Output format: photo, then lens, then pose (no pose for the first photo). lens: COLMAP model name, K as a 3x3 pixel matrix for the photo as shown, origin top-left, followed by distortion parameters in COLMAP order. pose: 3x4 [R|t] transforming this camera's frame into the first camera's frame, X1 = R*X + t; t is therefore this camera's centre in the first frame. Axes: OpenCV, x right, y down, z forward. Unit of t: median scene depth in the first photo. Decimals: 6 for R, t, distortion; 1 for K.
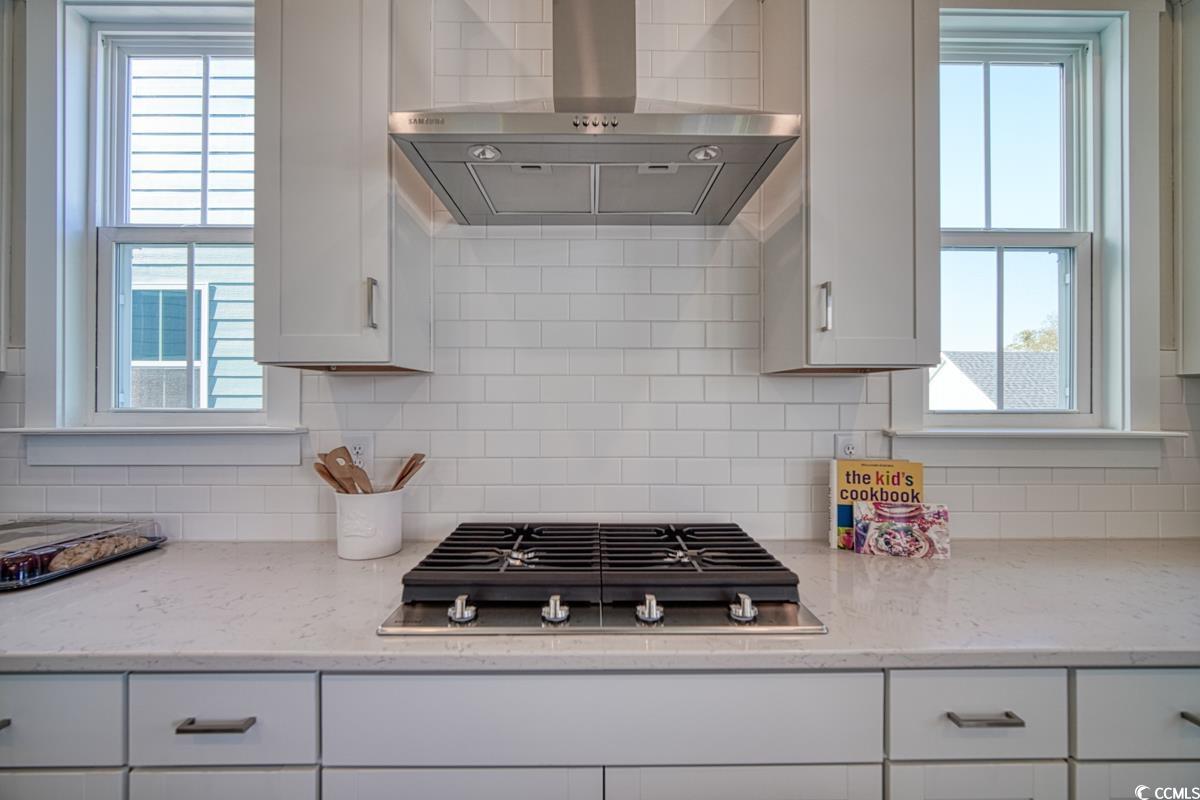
lens RADIAL K [[504.4, 0, 600.0], [0, 504.4, 400.0], [0, 0, 1]] dist [-0.011107, 0.000283]
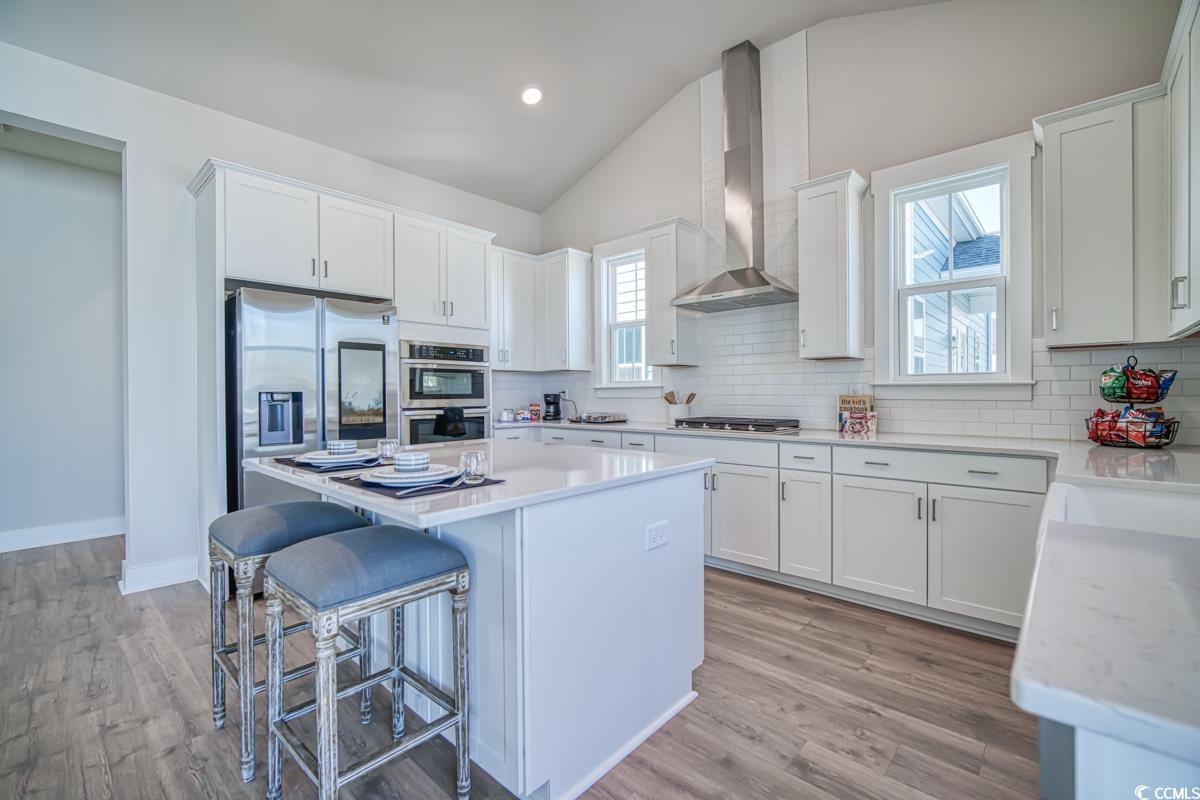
lens RADIAL K [[519.6, 0, 600.0], [0, 519.6, 400.0], [0, 0, 1]] dist [-0.012235, 0.000492]
pose [[0.730070, 0.004315, -0.683359, 1.293424], [0.004219, 0.999933, 0.010821, 0.107520], [0.683359, -0.010784, 0.730003, -1.565830]]
